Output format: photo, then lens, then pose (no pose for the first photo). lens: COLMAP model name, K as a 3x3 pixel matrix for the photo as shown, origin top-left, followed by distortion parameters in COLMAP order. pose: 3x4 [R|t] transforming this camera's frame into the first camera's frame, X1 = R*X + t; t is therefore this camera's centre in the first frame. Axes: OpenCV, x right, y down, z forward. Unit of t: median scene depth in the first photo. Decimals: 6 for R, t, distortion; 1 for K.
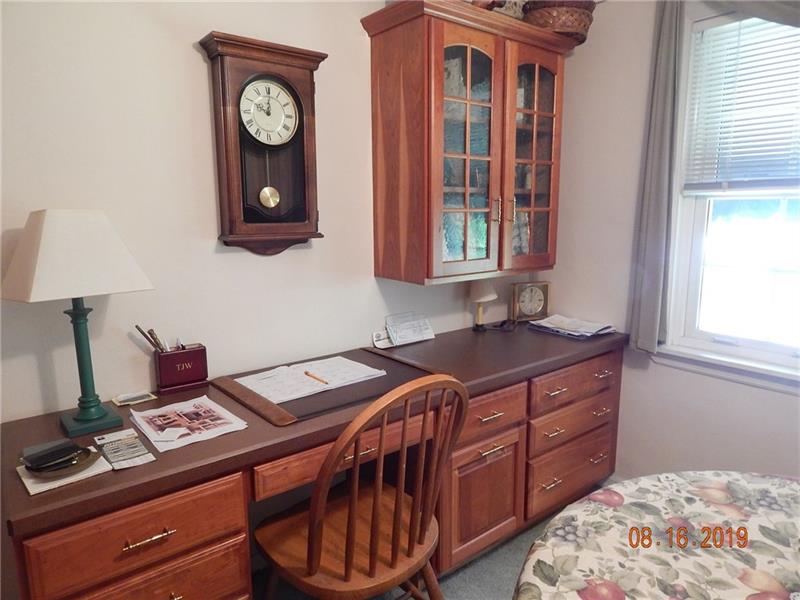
lens RADIAL K [[532.5, 0, 402.2], [0, 532.5, 304.6], [0, 0, 1]] dist [0.006455, -0.017273]
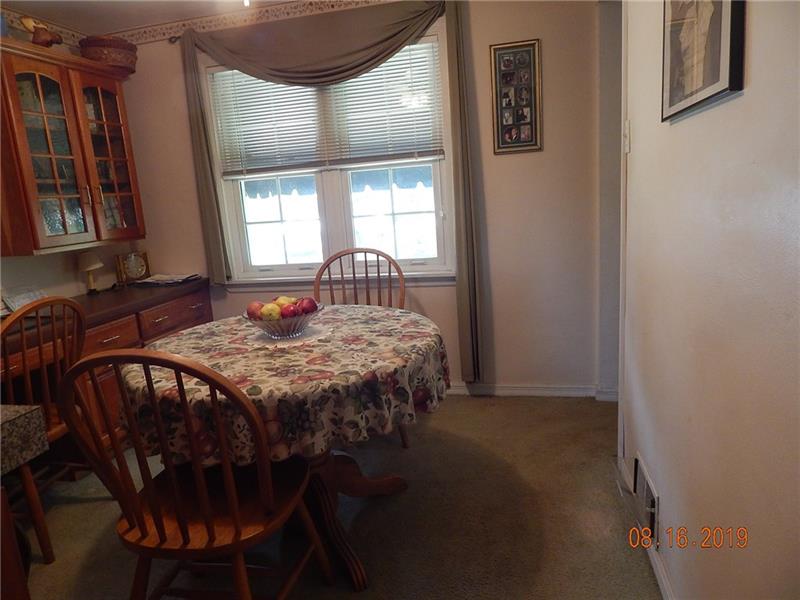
lens RADIAL K [[532.5, 0, 405.3], [0, 532.5, 298.0], [0, 0, 1]] dist [0.006455, -0.017273]
pose [[0.778901, -0.171773, 0.603165, -0.047211], [0.178525, 0.982699, 0.049320, 0.146254], [-0.601201, 0.069264, 0.796090, -0.506387]]
